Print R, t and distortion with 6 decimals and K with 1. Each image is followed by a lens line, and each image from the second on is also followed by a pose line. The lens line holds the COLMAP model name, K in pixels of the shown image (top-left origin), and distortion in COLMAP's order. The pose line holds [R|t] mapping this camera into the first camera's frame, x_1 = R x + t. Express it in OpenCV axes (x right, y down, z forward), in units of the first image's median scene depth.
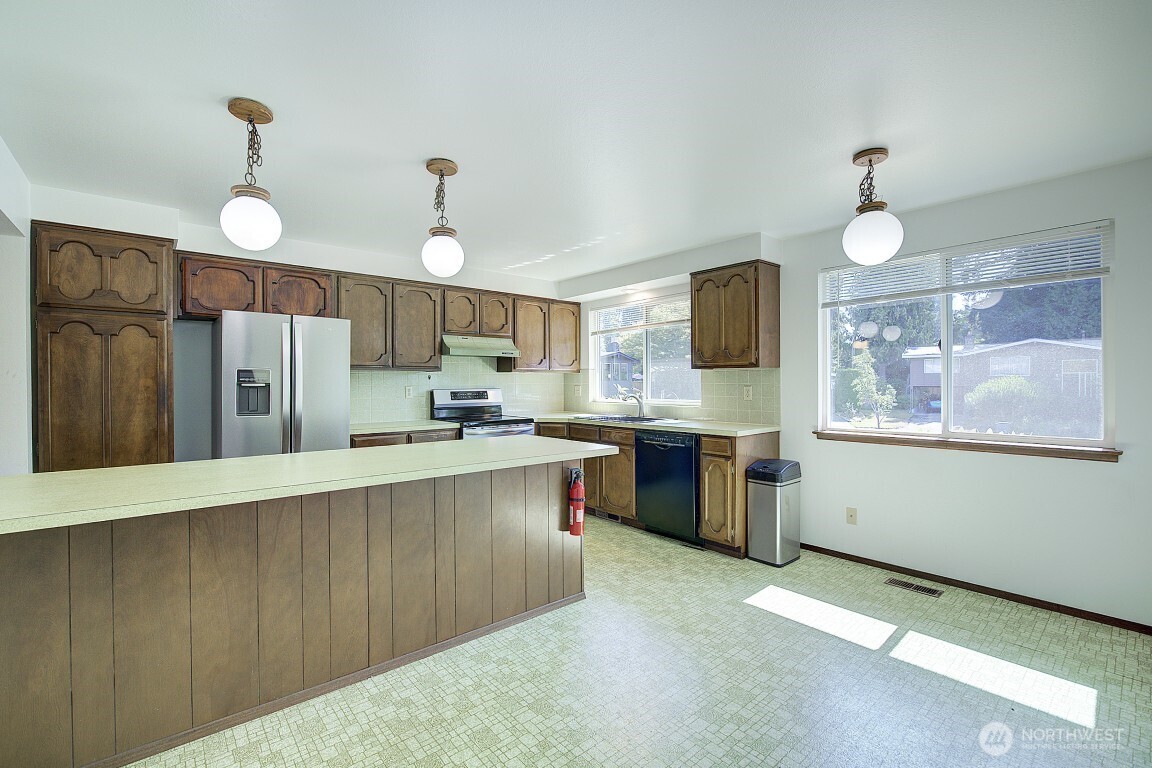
lens RADIAL K [[504.1, 0, 576.0], [0, 504.1, 384.0], [0, 0, 1]] dist [-0.014406, 0.000935]
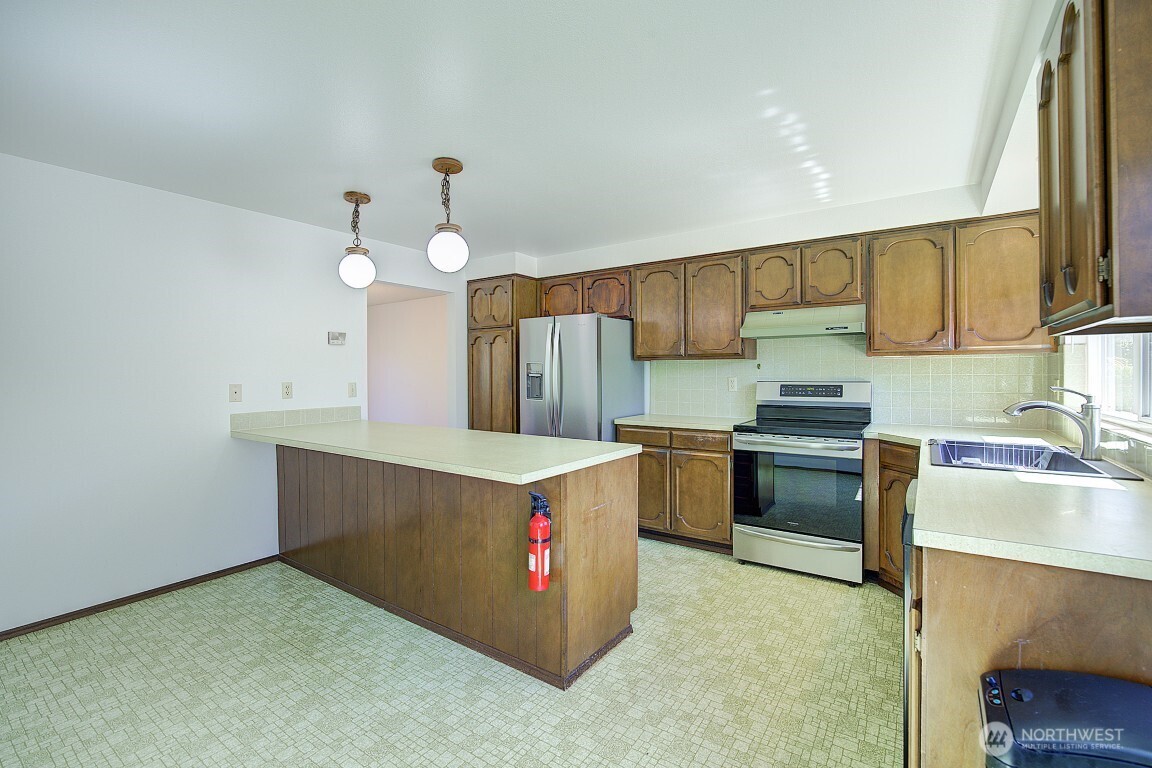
lens RADIAL K [[505.8, 0, 572.7], [0, 505.8, 378.1], [0, 0, 1]] dist [-0.010858, 0.000341]
pose [[0.248763, 0.015736, -0.968437, 0.467663], [0.003441, 0.999847, 0.017130, -0.009990], [0.968558, -0.007593, 0.248671, 0.574688]]
